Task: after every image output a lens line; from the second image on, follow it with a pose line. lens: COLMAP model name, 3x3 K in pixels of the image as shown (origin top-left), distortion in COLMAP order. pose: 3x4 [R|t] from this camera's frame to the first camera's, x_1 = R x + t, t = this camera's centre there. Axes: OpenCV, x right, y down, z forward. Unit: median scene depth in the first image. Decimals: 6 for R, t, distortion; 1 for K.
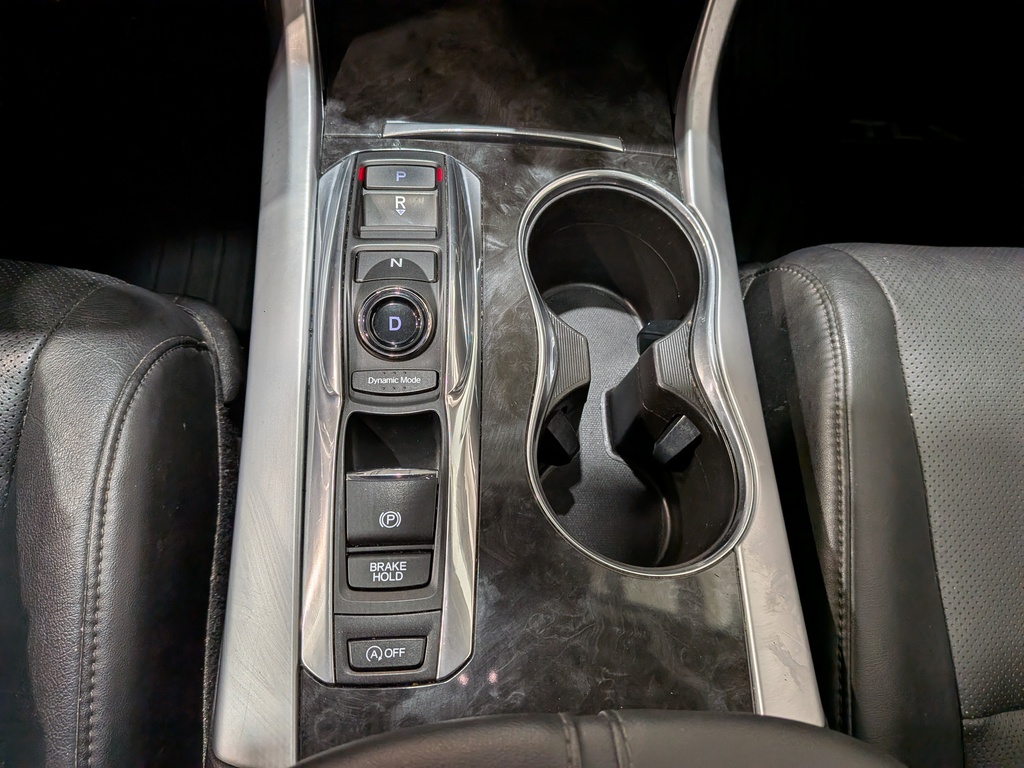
lens RADIAL K [[756.9, 0, 537.5], [0, 756.9, 389.6], [0, 0, 1]] dist [0.053793, -0.102962]
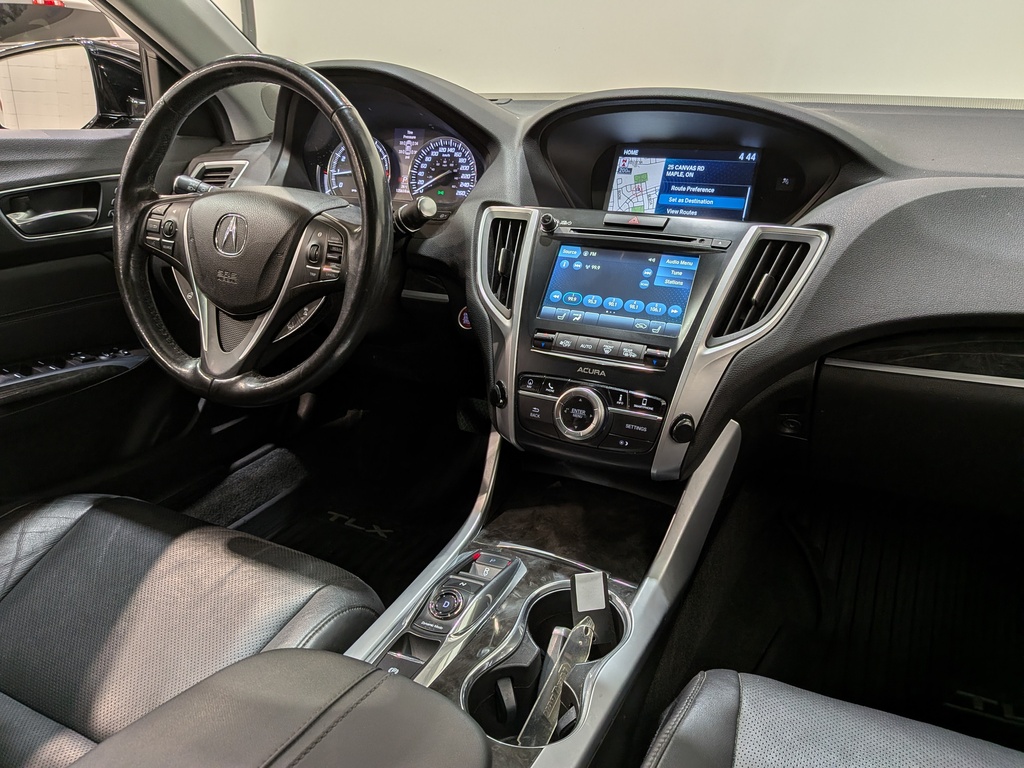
lens RADIAL K [[756.9, 0, 516.6], [0, 756.9, 379.6], [0, 0, 1]] dist [0.053793, -0.102962]
pose [[0.864746, 0.046647, -0.500039, 0.868872], [-0.380584, 0.710513, -0.591884, 0.557103], [0.327675, 0.702136, 0.632166, -0.625216]]
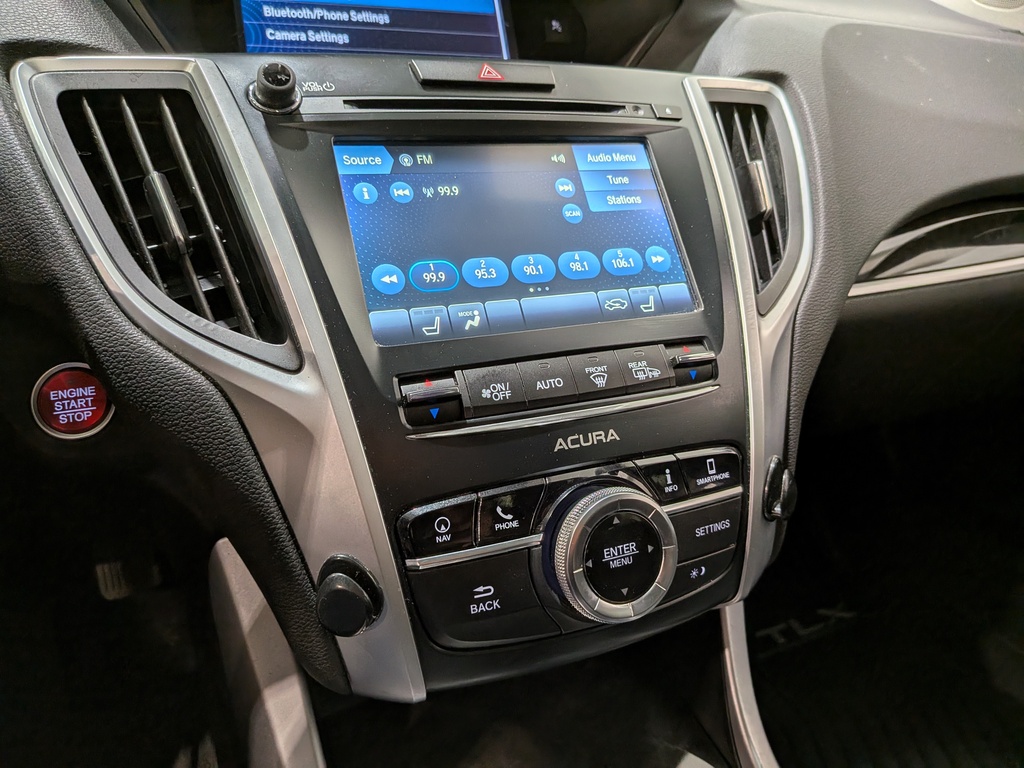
lens RADIAL K [[756.9, 0, 522.8], [0, 756.9, 370.1], [0, 0, 1]] dist [0.053793, -0.102962]
pose [[0.926762, -0.229818, 0.297146, -0.239187], [0.364988, 0.738005, -0.567567, -0.336650], [-0.088858, 0.634454, 0.767836, 0.028346]]
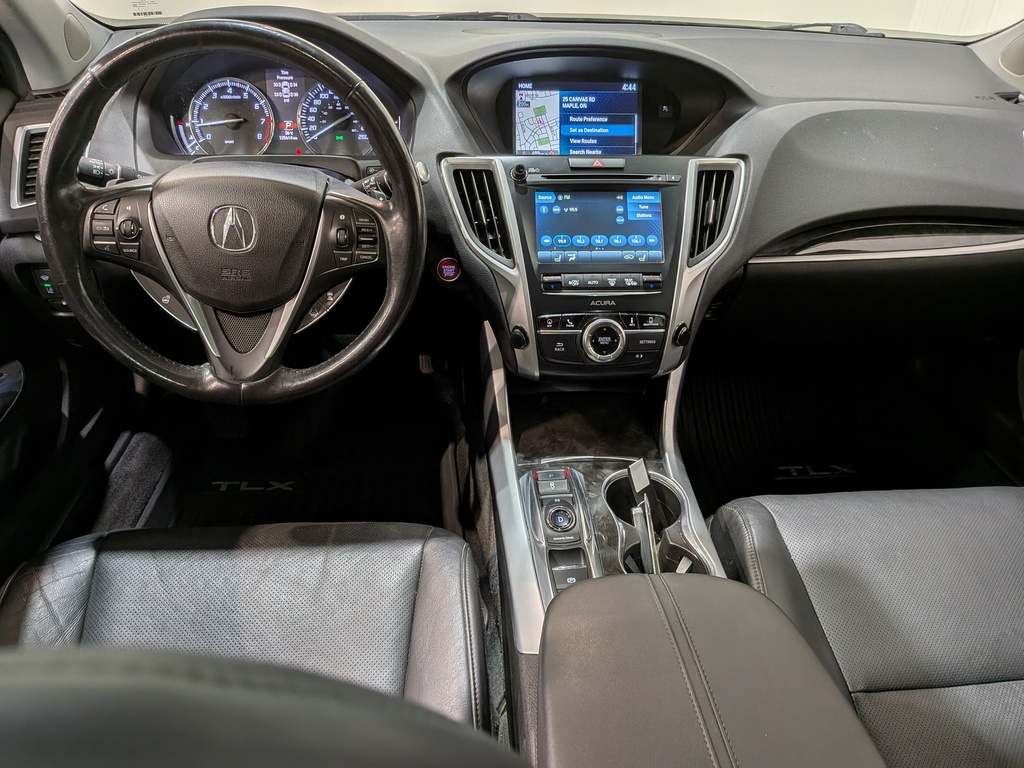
lens RADIAL K [[756.9, 0, 508.8], [0, 756.9, 400.6], [0, 0, 1]] dist [0.053793, -0.102962]
pose [[0.993139, -0.104354, -0.052773, -0.155353], [0.062767, 0.856469, -0.512368, 0.743891], [0.098666, 0.505540, 0.857143, -1.220422]]
